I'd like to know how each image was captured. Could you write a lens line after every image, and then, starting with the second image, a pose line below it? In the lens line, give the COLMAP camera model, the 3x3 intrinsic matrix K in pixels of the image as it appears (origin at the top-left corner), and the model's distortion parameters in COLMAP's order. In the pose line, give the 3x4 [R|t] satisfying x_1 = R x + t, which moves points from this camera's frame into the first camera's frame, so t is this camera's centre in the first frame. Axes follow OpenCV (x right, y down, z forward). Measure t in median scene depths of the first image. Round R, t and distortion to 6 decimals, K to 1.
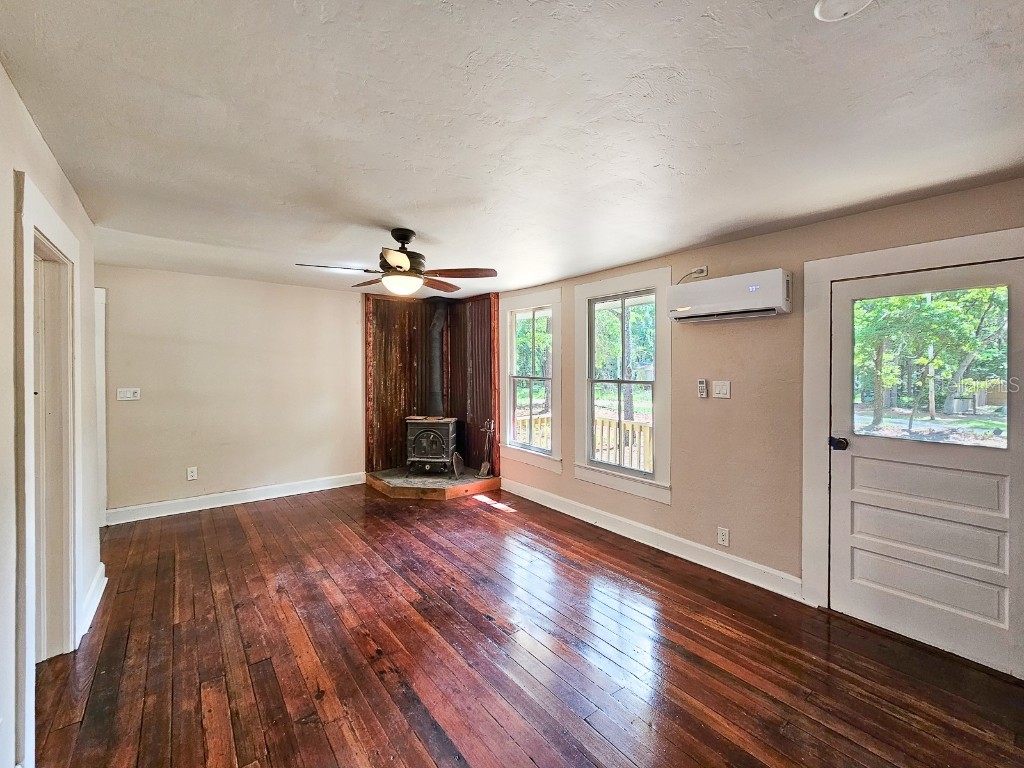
lens RADIAL K [[428.5, 0, 503.6], [0, 428.5, 367.5], [0, 0, 1]] dist [-0.000305, 0.000402]
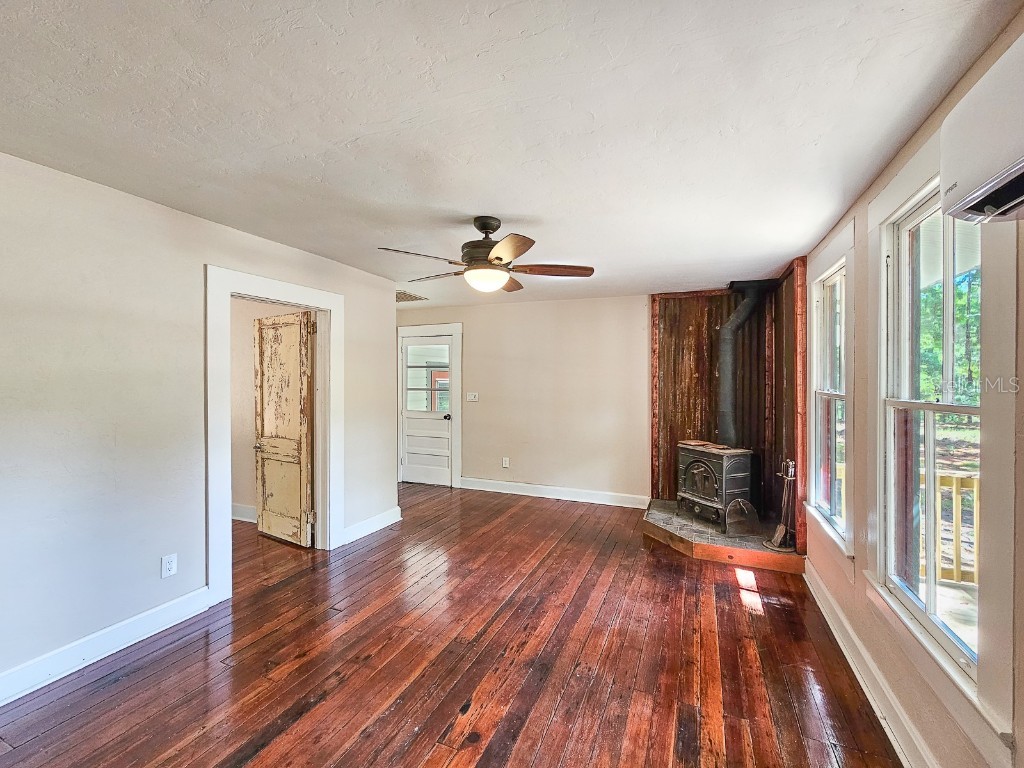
lens RADIAL K [[428.5, 0, 523.7], [0, 428.5, 381.8], [0, 0, 1]] dist [-0.000305, 0.000402]
pose [[0.506333, 0.003831, -0.862330, 0.370709], [-0.009580, 0.999953, -0.001183, 0.012542], [0.862285, 0.008860, 0.506346, 0.401896]]
